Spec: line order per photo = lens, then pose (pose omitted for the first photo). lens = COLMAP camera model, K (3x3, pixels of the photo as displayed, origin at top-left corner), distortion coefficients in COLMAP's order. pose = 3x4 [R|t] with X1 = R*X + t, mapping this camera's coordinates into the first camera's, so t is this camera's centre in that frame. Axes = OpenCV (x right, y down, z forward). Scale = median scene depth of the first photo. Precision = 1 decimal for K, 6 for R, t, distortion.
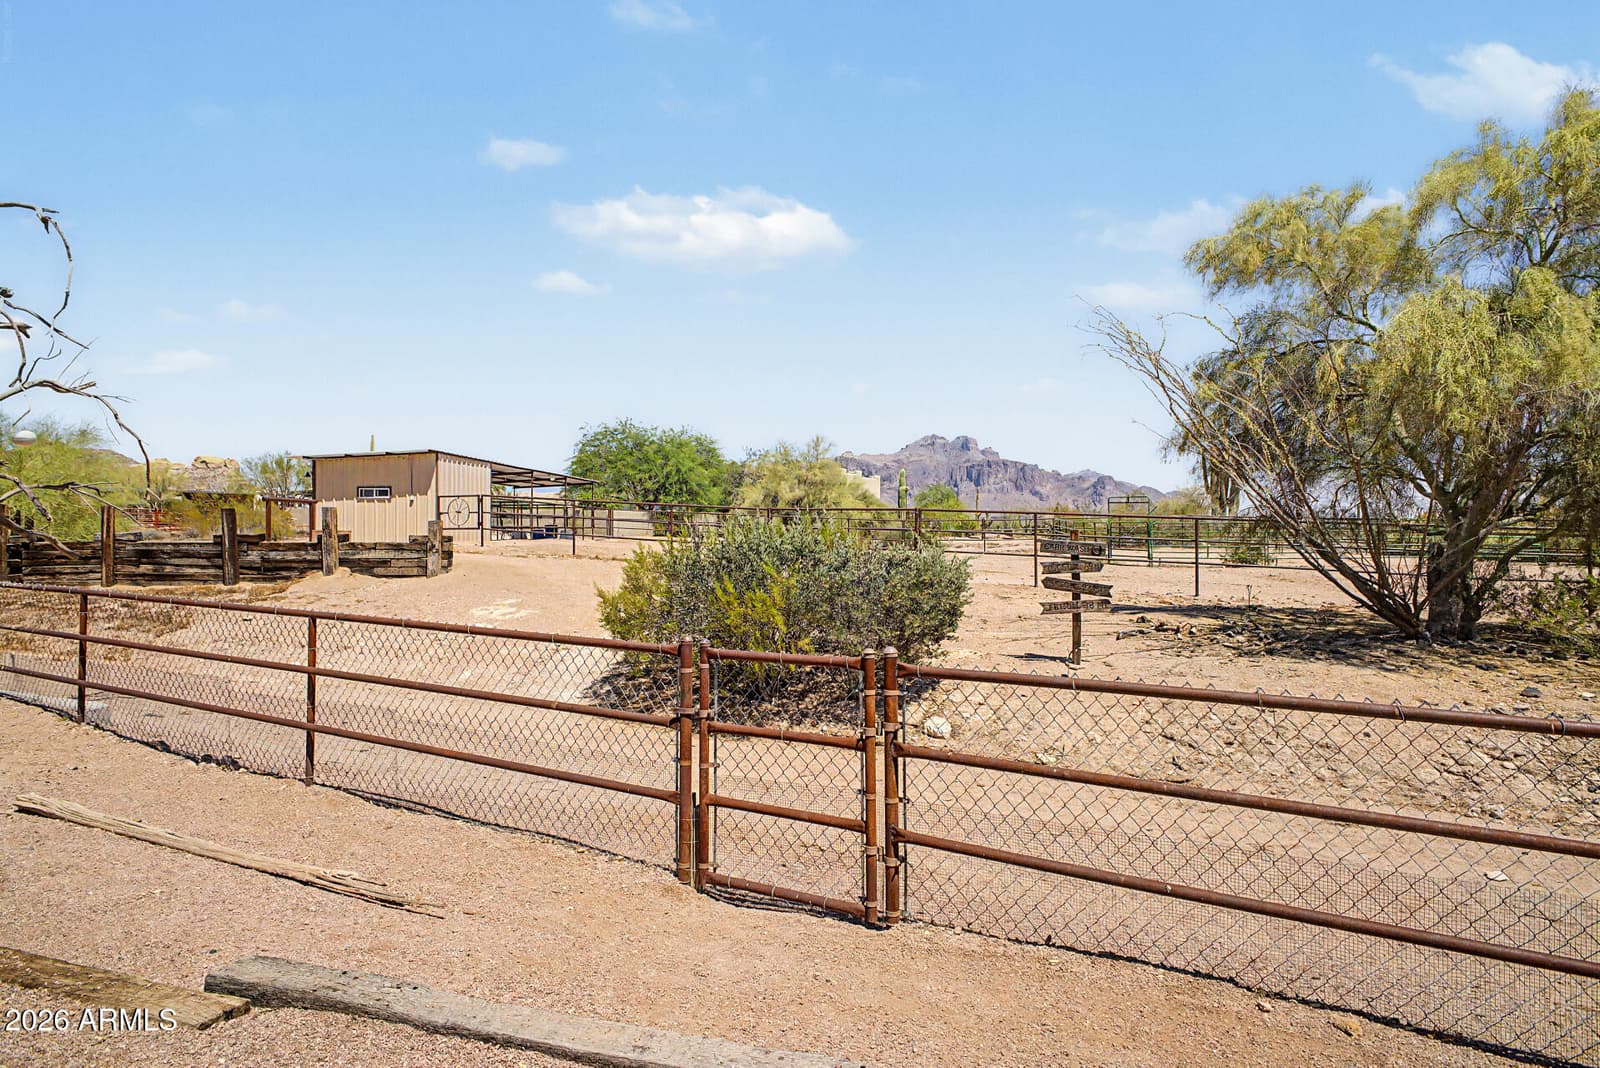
lens RADIAL K [[853.5, 0, 800.0], [0, 853.5, 534.0], [0, 0, 1]] dist [0.004671, 0.000579]
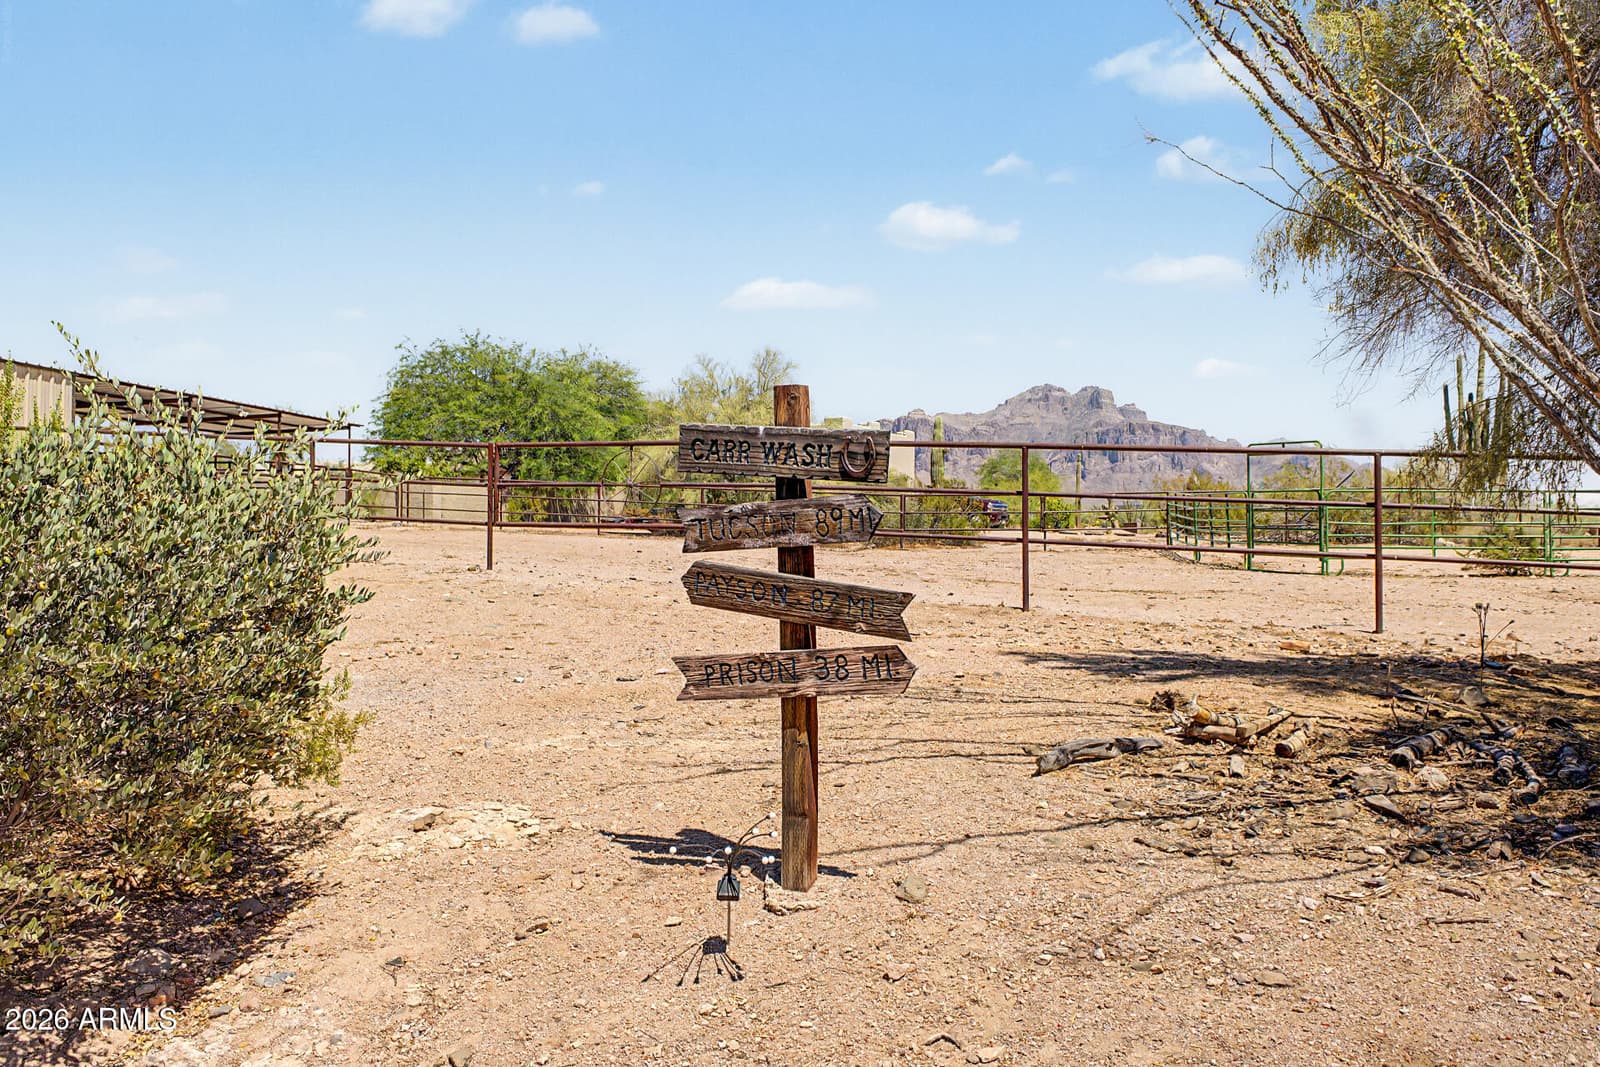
lens RADIAL K [[1288.9, 0, 800.0], [0, 1288.9, 533.5], [0, 0, 1]] dist [-0.029737, 0.007069]
pose [[0.999398, 0.003527, -0.034520, 0.137188], [-0.003542, 0.999994, -0.000376, 0.016790], [0.034519, 0.000498, 0.999404, 0.241673]]
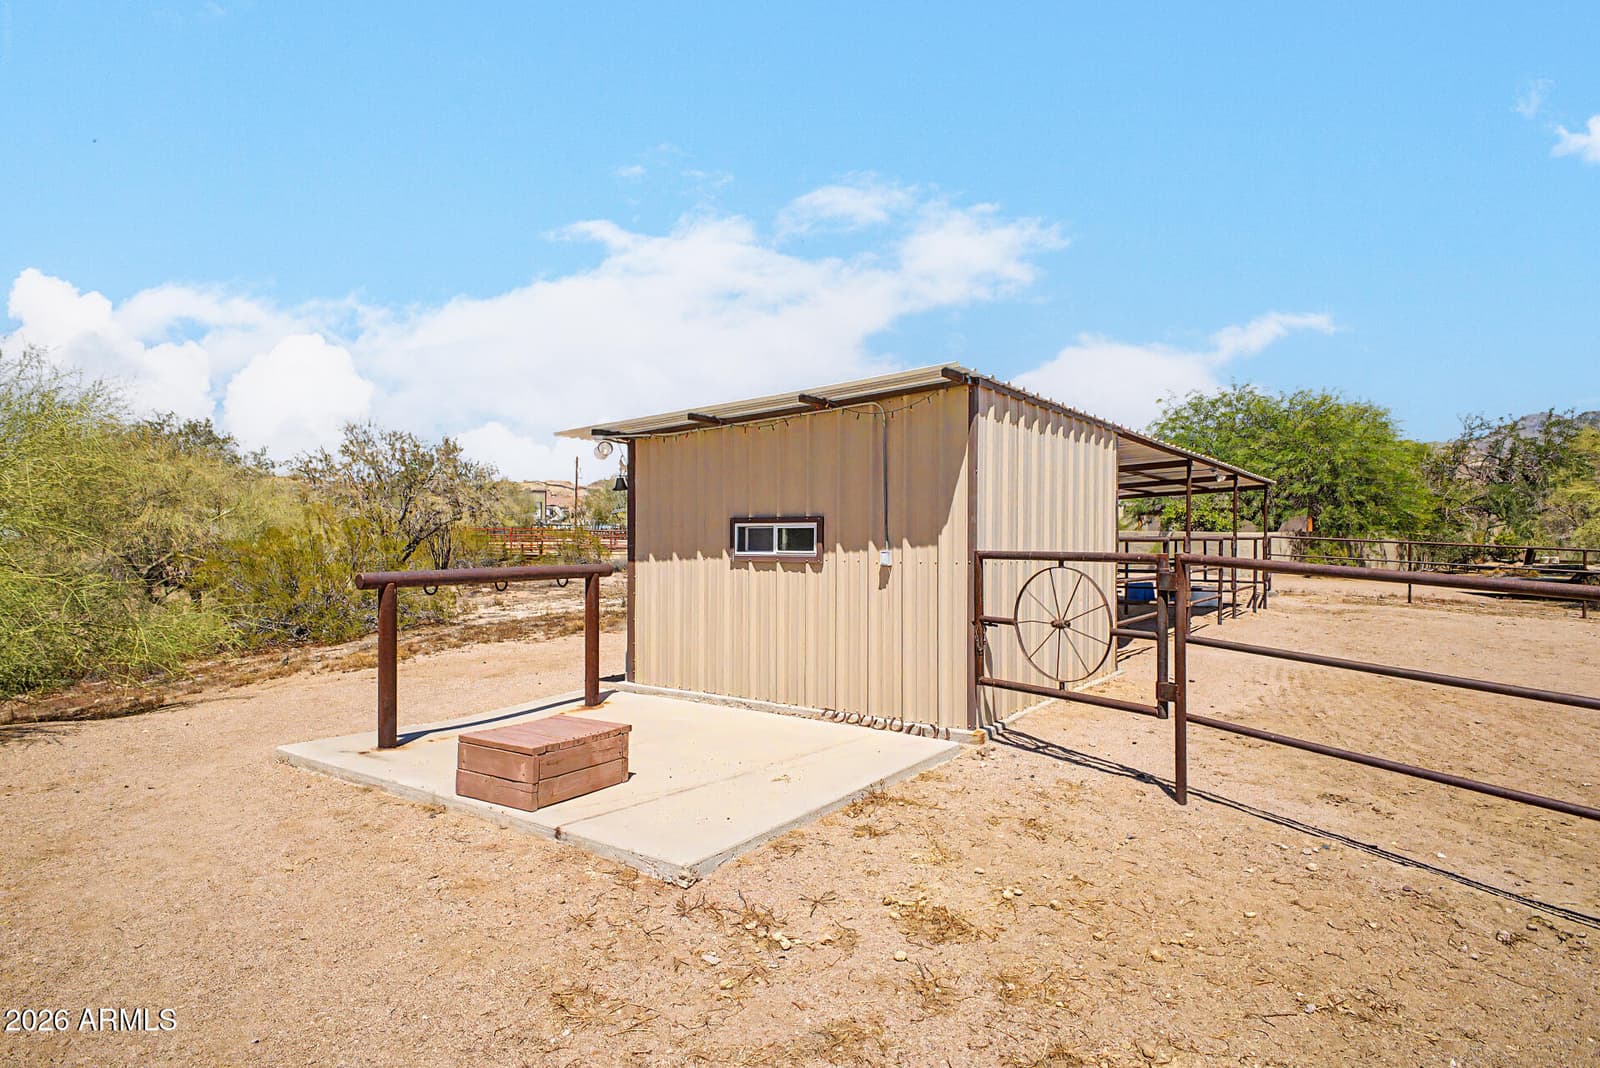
lens RADIAL K [[853.5, 0, 800.0], [0, 853.5, 534.0], [0, 0, 1]] dist [0.004671, 0.000579]
pose [[0.847878, 0.003170, -0.530181, -0.329321], [-0.006143, 0.999974, -0.003845, -0.048327], [0.530155, 0.006517, 0.847876, 0.746199]]
